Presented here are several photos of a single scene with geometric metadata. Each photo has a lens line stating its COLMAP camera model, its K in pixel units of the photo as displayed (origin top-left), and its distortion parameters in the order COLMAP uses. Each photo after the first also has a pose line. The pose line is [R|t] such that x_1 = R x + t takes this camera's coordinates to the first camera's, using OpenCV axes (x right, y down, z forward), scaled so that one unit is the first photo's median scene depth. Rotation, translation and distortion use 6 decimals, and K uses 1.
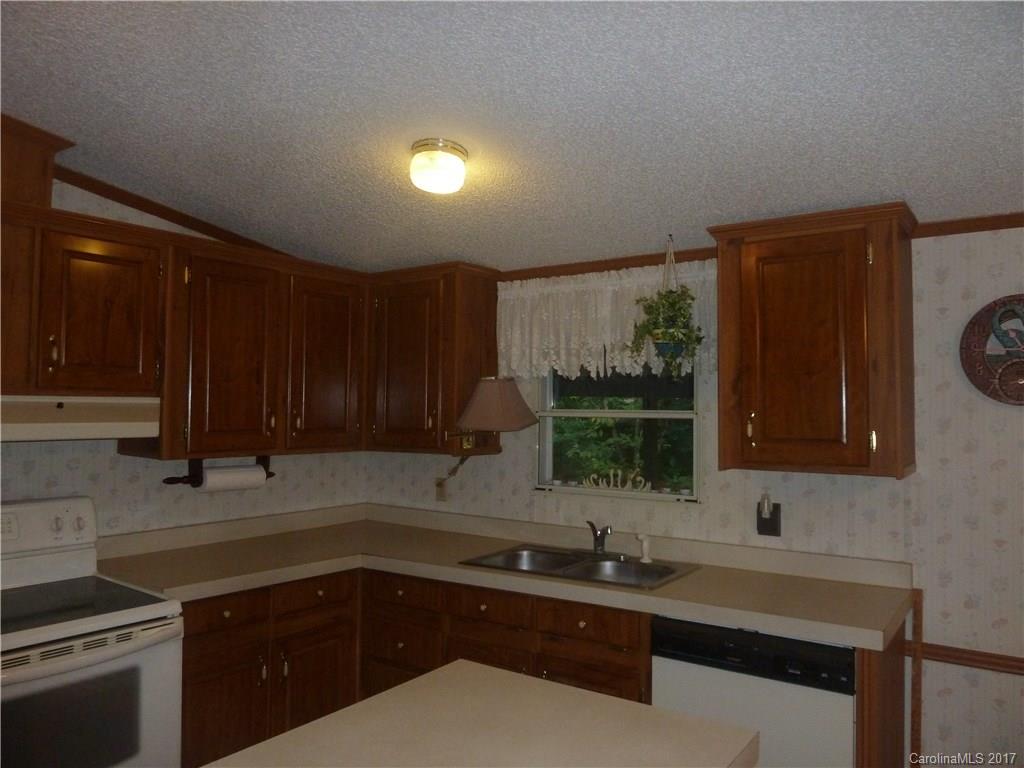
lens RADIAL K [[767.4, 0, 491.2], [0, 767.4, 382.9], [0, 0, 1]] dist [-0.010317, -0.005542]
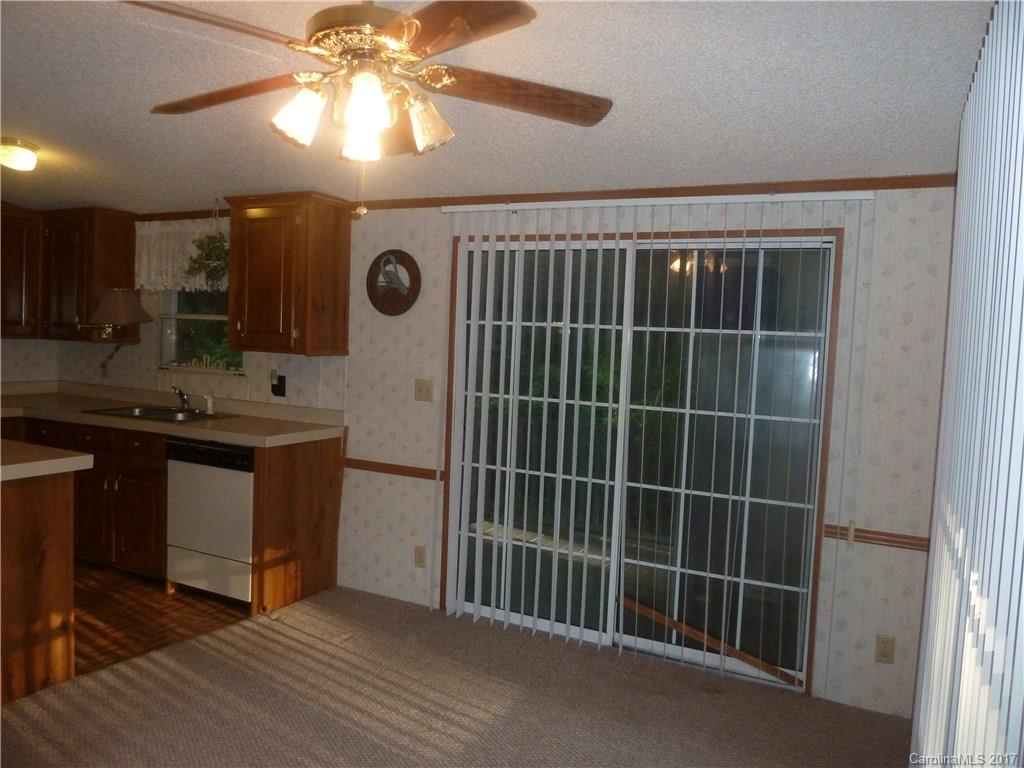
lens RADIAL K [[767.4, 0, 491.2], [0, 767.4, 382.9], [0, 0, 1]] dist [-0.010317, -0.005542]
pose [[0.991192, 0.029850, 0.129025, 0.480117], [-0.041438, 0.995251, 0.088079, 0.012542], [-0.125783, -0.092650, 0.987722, -0.495536]]
